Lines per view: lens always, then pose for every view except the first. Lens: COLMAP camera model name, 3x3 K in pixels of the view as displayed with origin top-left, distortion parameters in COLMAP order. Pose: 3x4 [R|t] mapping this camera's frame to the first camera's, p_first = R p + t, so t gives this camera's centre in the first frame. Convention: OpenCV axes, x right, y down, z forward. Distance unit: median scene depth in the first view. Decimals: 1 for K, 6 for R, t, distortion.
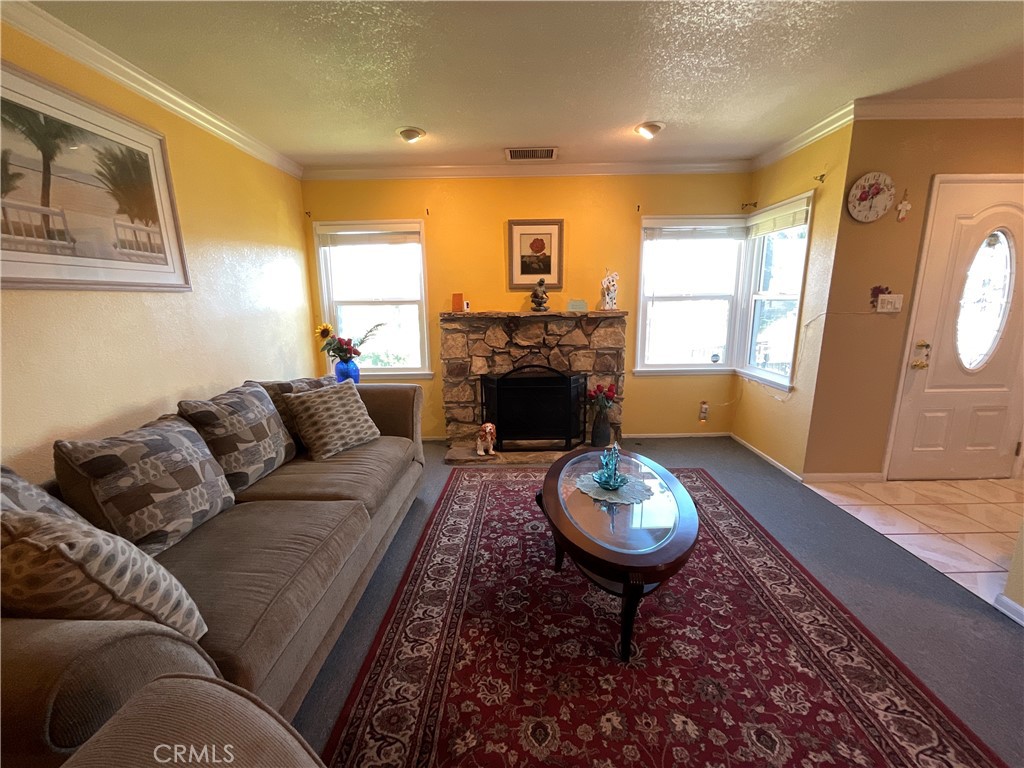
lens RADIAL K [[412.9, 0, 515.3], [0, 412.9, 388.2], [0, 0, 1]] dist [-0.011664, -0.000040]
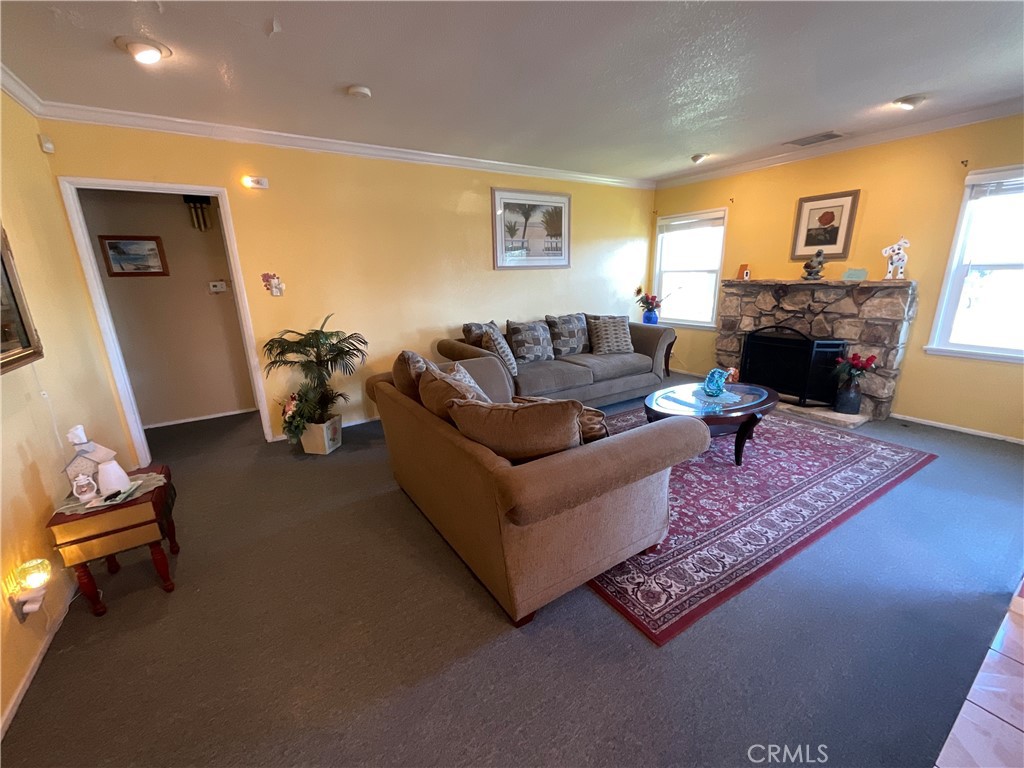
lens RADIAL K [[412.9, 0, 515.3], [0, 412.9, 388.2], [0, 0, 1]] dist [-0.011664, -0.000040]
pose [[0.553543, 0.223316, -0.802322, 0.569878], [-0.154097, 0.974208, 0.164844, 0.038389], [0.818440, 0.032387, 0.573678, -0.275035]]
